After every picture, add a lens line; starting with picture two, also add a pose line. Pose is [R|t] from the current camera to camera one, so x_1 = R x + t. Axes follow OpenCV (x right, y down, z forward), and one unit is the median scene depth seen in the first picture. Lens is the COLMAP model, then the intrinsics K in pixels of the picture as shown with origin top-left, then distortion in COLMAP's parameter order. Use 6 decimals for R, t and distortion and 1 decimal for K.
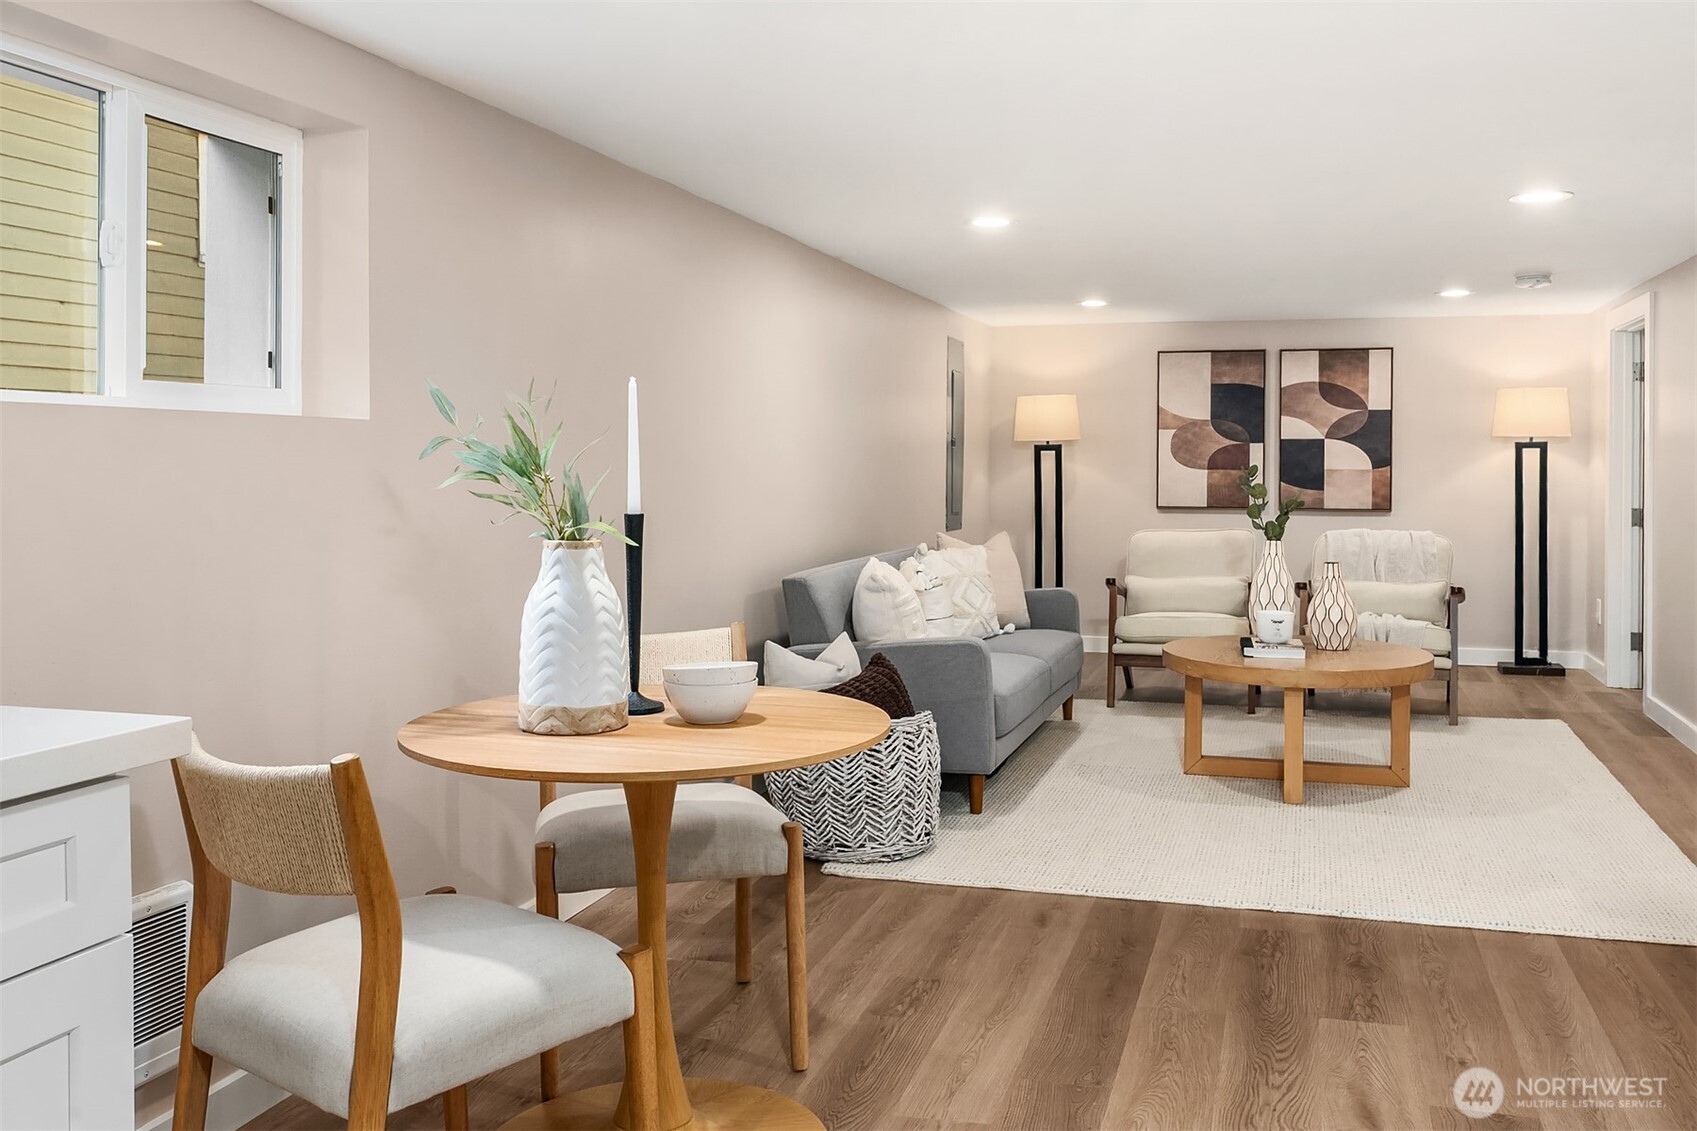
lens RADIAL K [[1476.2, 0, 851.1], [0, 1476.2, 455.9], [0, 0, 1]] dist [-0.011964, -0.003533]
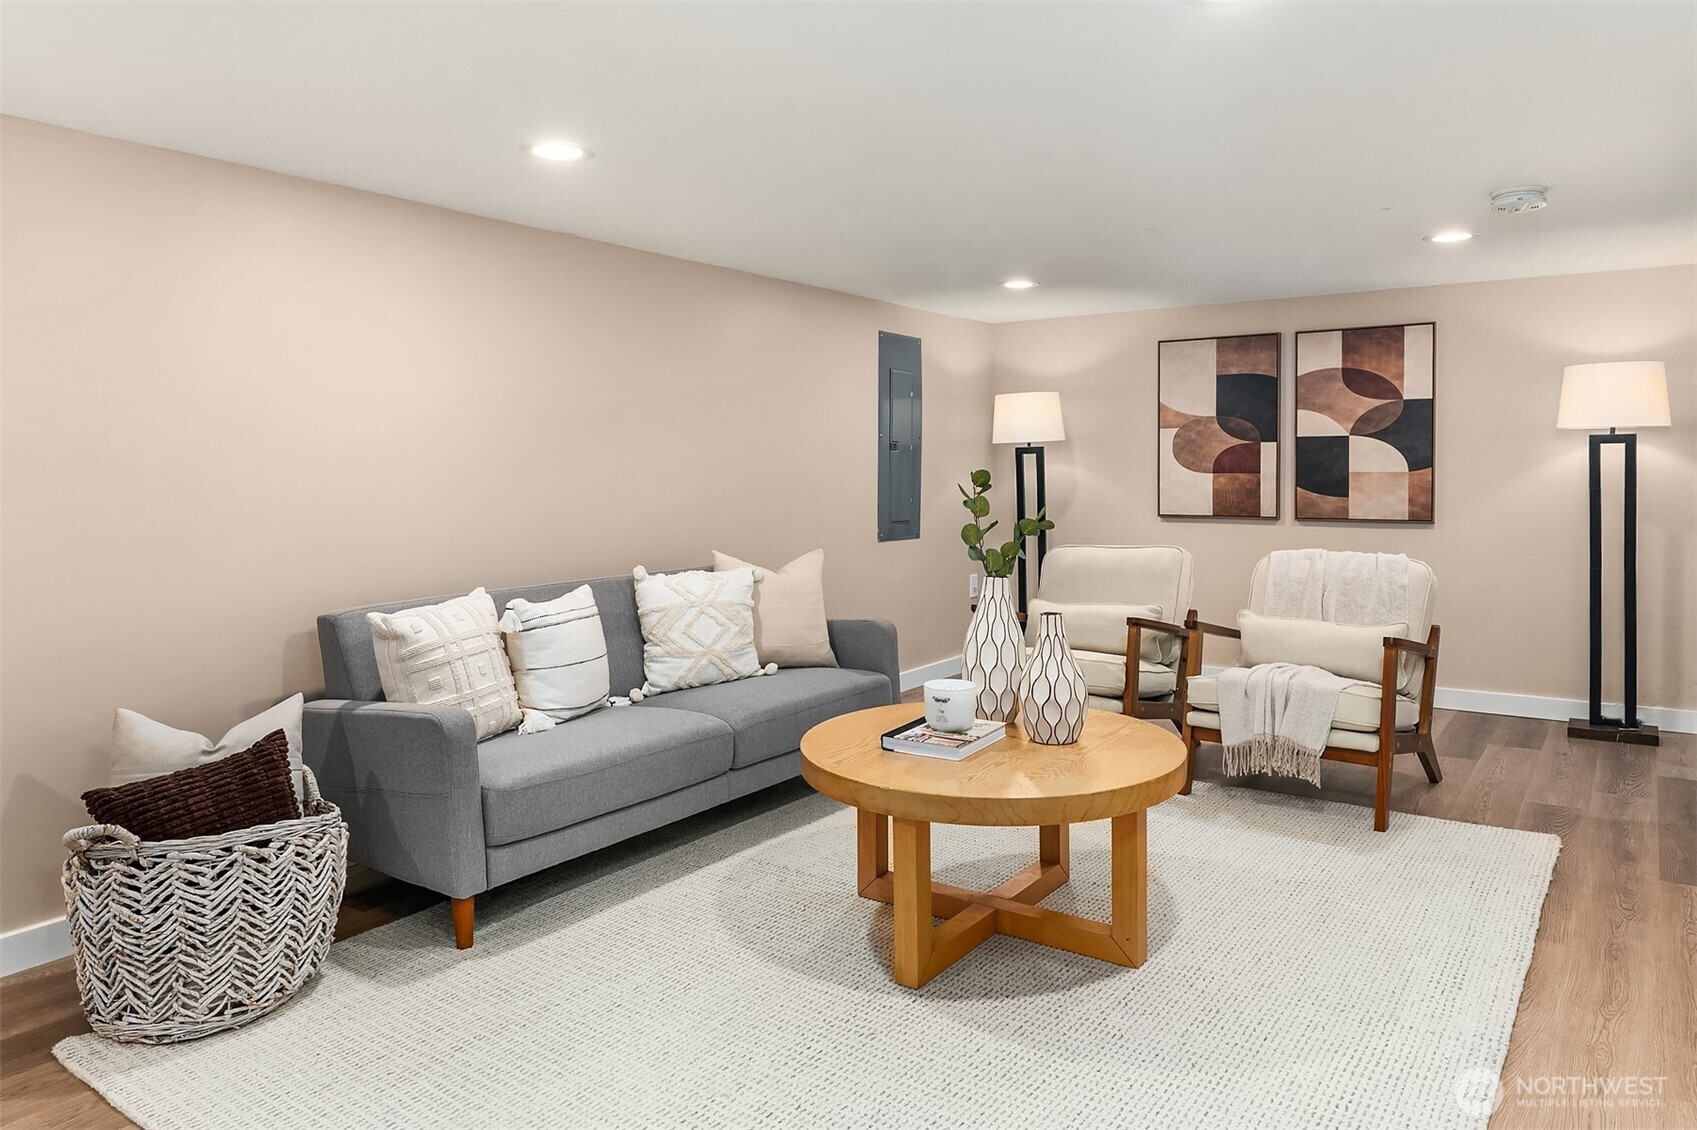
lens RADIAL K [[1123.5, 0, 846.8], [0, 1123.5, 491.4], [0, 0, 1]] dist [-0.004849, -0.000328]
pose [[0.948142, -0.001410, -0.317845, 0.253443], [0.009789, 0.999645, 0.024767, 0.001451], [0.317697, -0.026594, 0.947819, 0.303984]]
